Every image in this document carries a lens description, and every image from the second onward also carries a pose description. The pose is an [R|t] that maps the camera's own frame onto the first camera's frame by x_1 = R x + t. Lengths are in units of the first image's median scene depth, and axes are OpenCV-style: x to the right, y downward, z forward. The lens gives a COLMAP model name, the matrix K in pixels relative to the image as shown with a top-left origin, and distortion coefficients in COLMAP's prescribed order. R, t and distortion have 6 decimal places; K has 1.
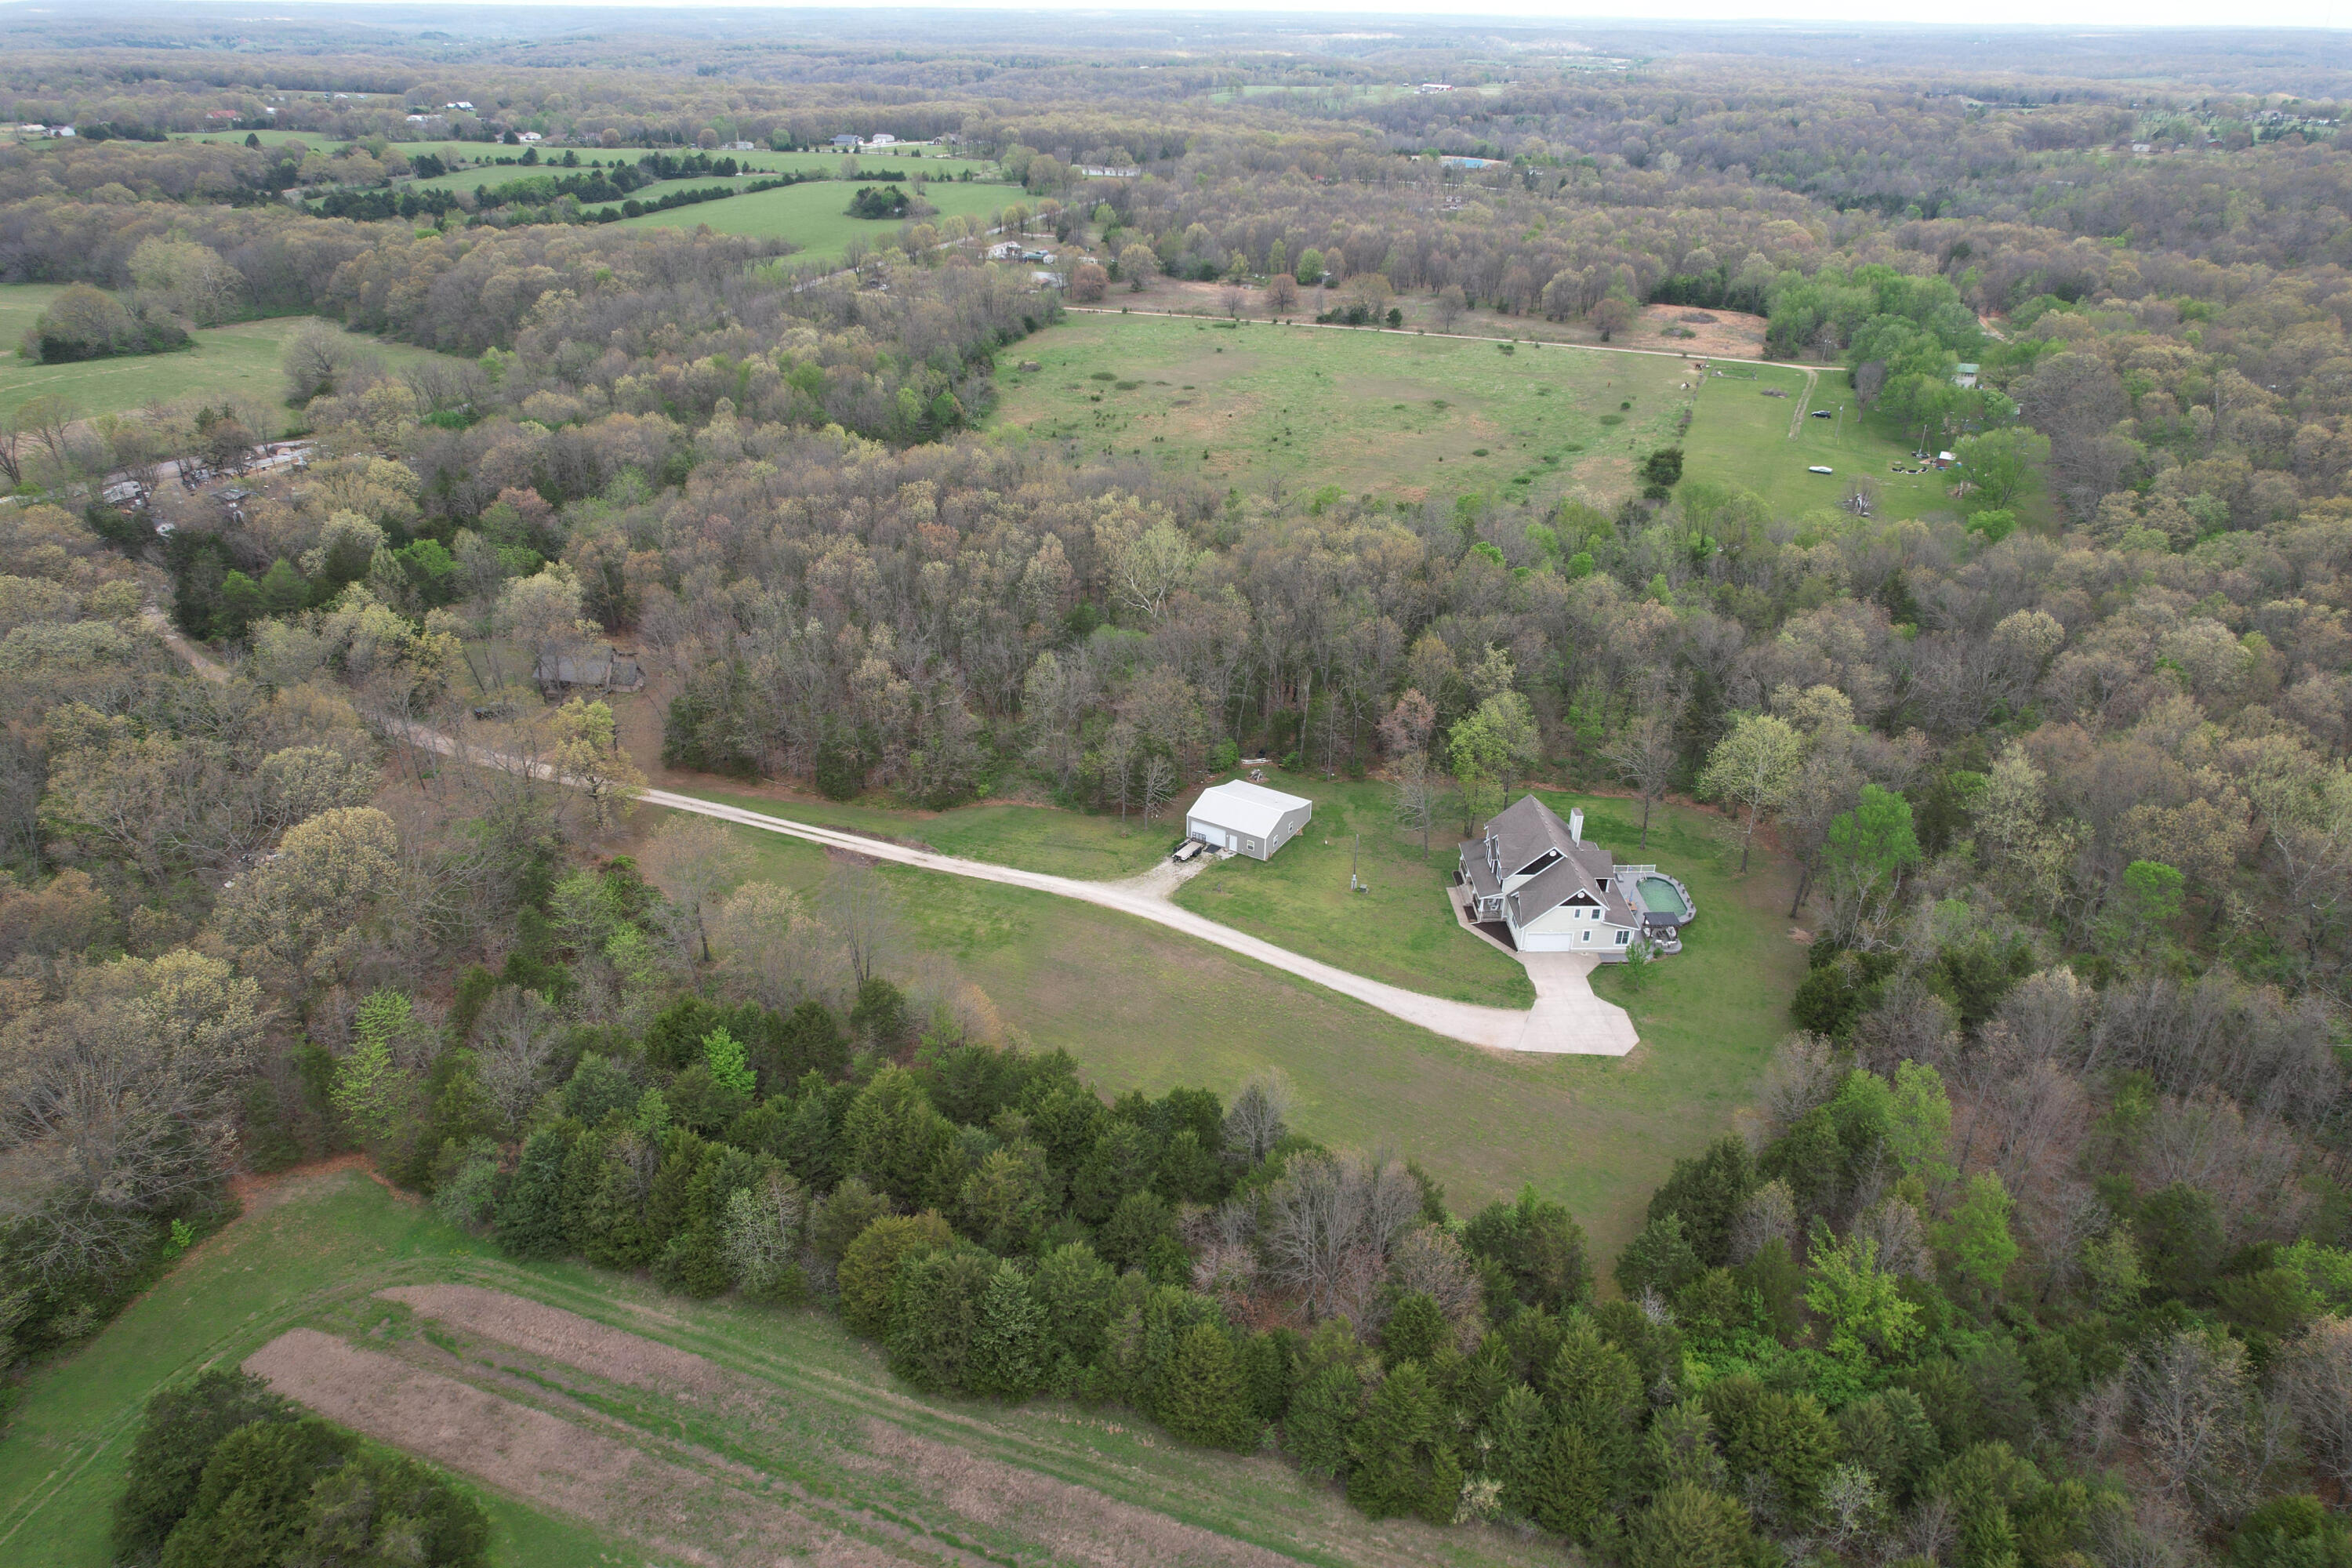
lens RADIAL K [[1504.3, 0, 1181.5], [0, 1504.3, 780.1], [0, 0, 1]] dist [-0.075297, 0.067541]
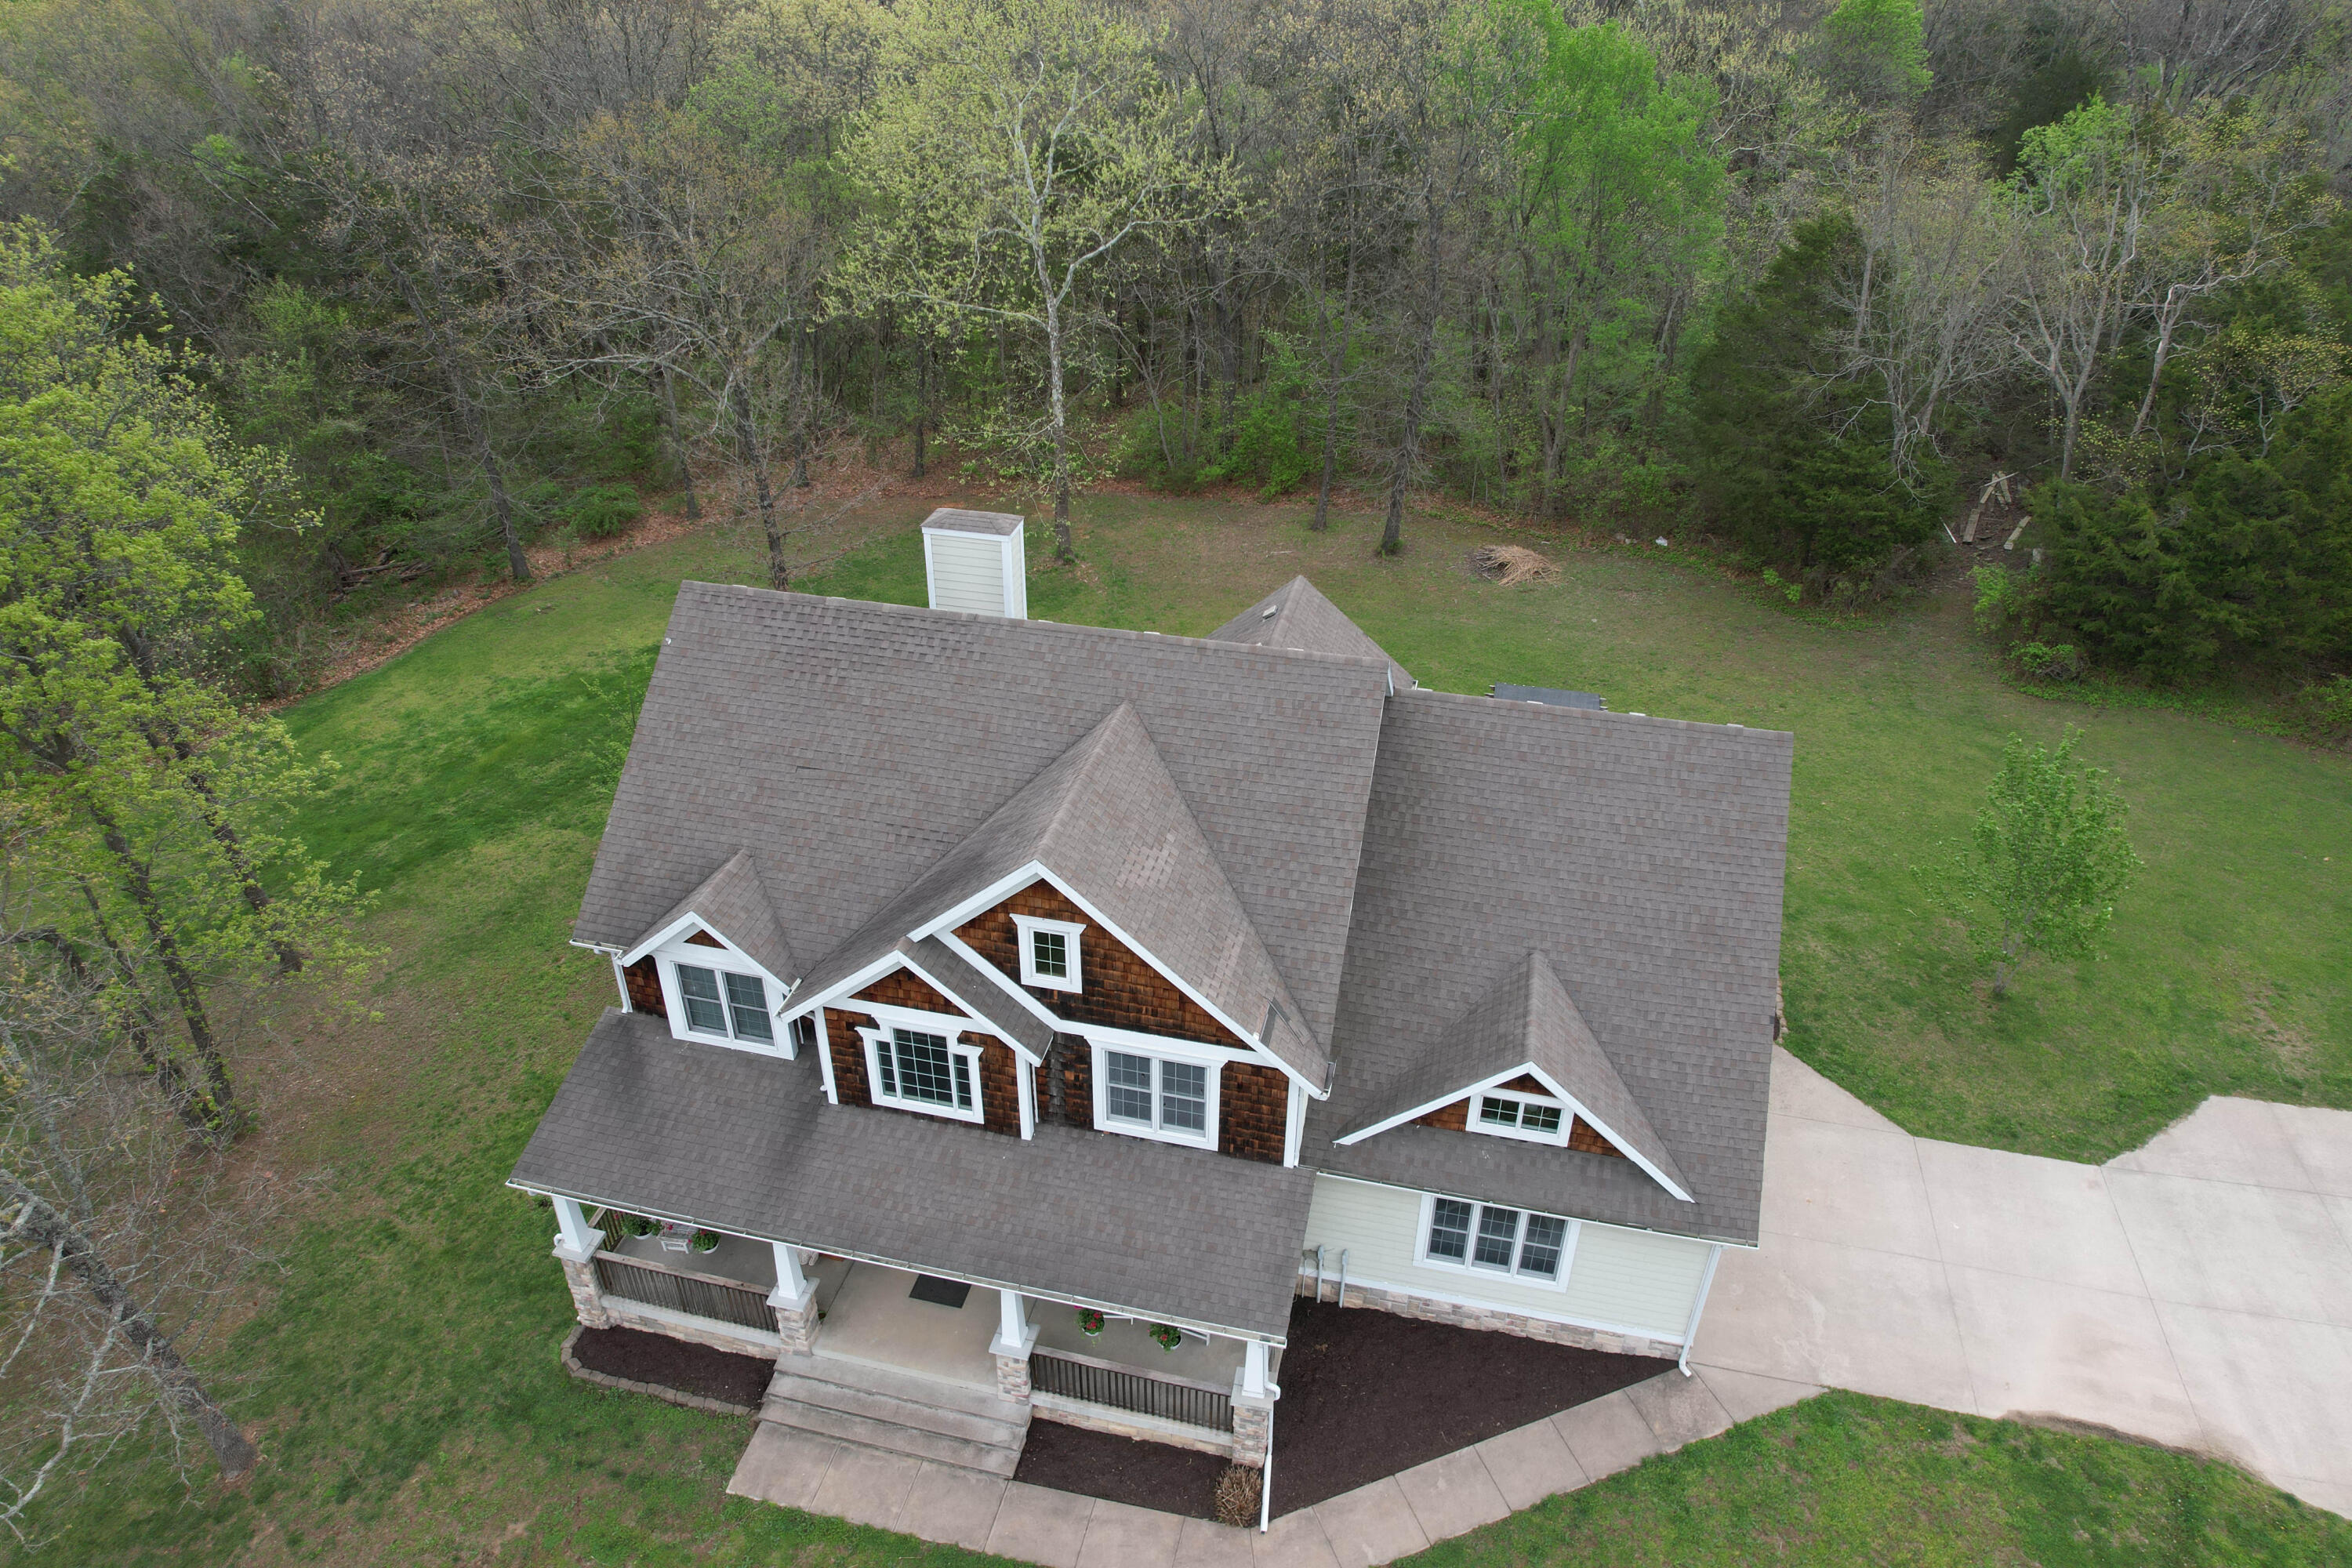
lens RADIAL K [[1504.3, 0, 1181.5], [0, 1504.3, 780.1], [0, 0, 1]] dist [-0.075297, 0.067541]
pose [[0.251943, -0.521494, 0.815211, 0.050333], [0.448619, 0.809340, 0.379092, -0.003853], [-0.857477, 0.270209, 0.437859, 0.393201]]
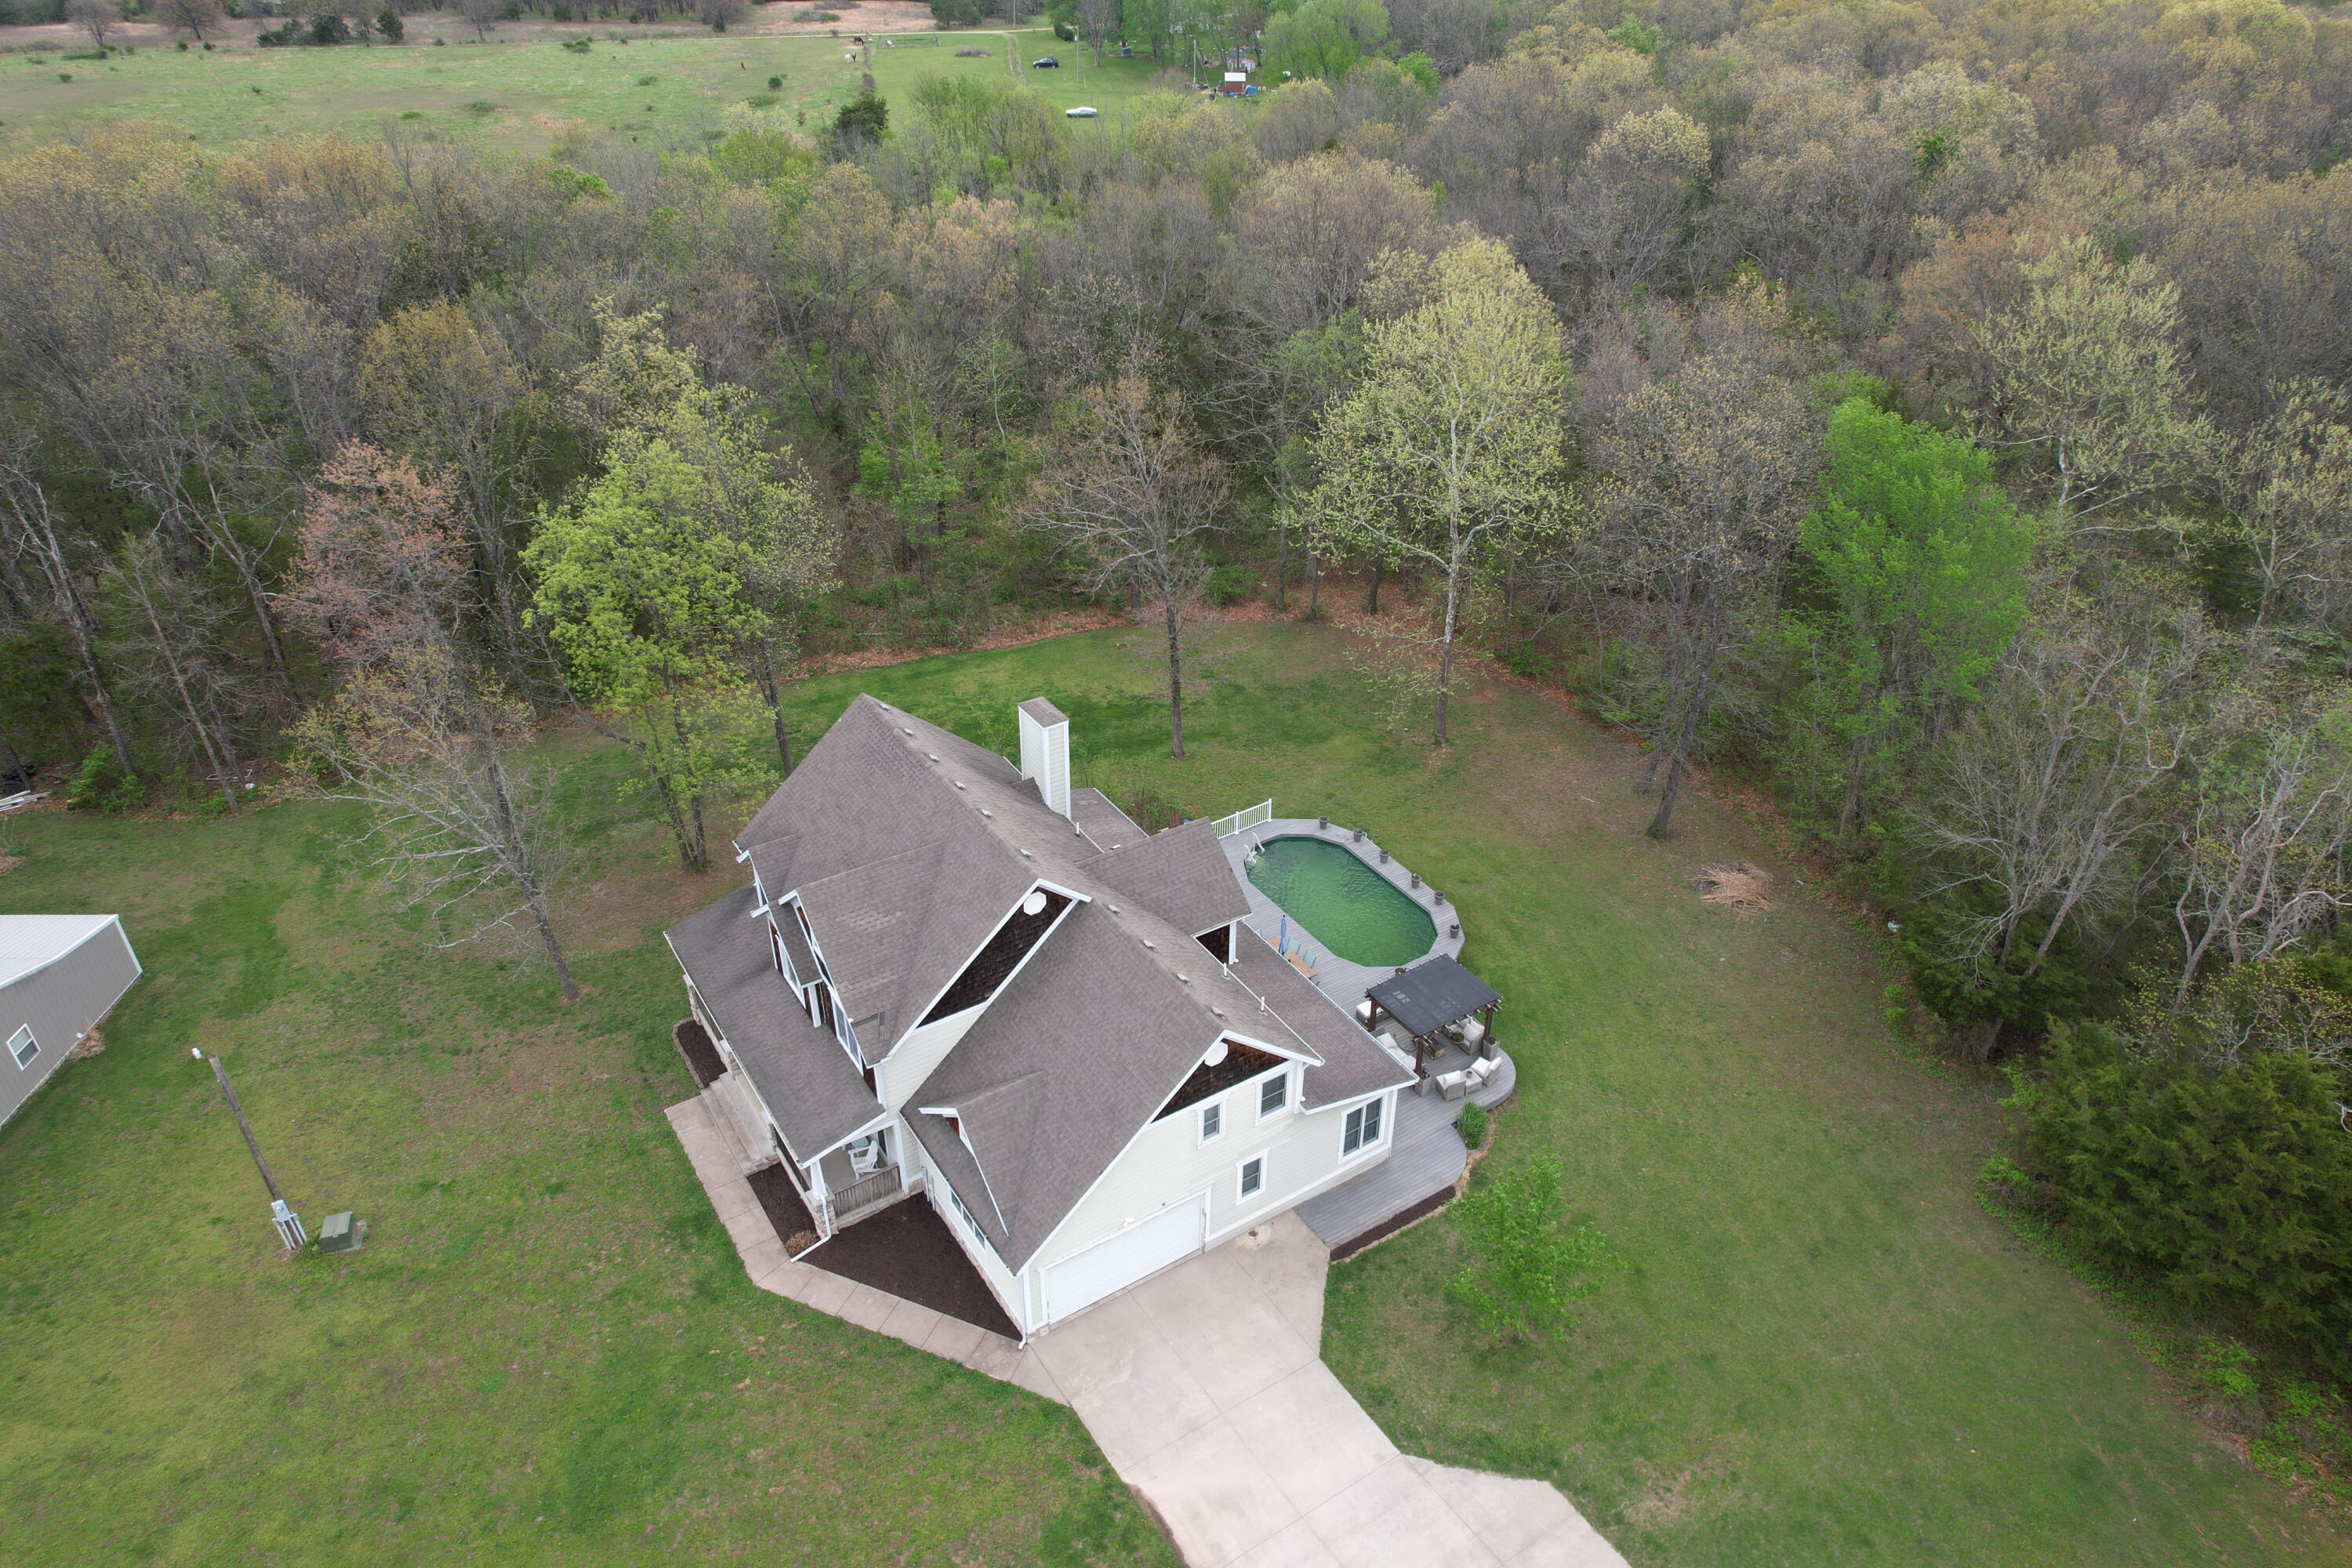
lens RADIAL K [[1504.3, 0, 1181.5], [0, 1504.3, 780.1], [0, 0, 1]] dist [-0.075297, 0.067541]
pose [[0.849562, -0.284771, 0.444016, 0.067566], [0.247724, 0.958547, 0.140782, 0.000031], [-0.465701, -0.009610, 0.884890, 0.316737]]
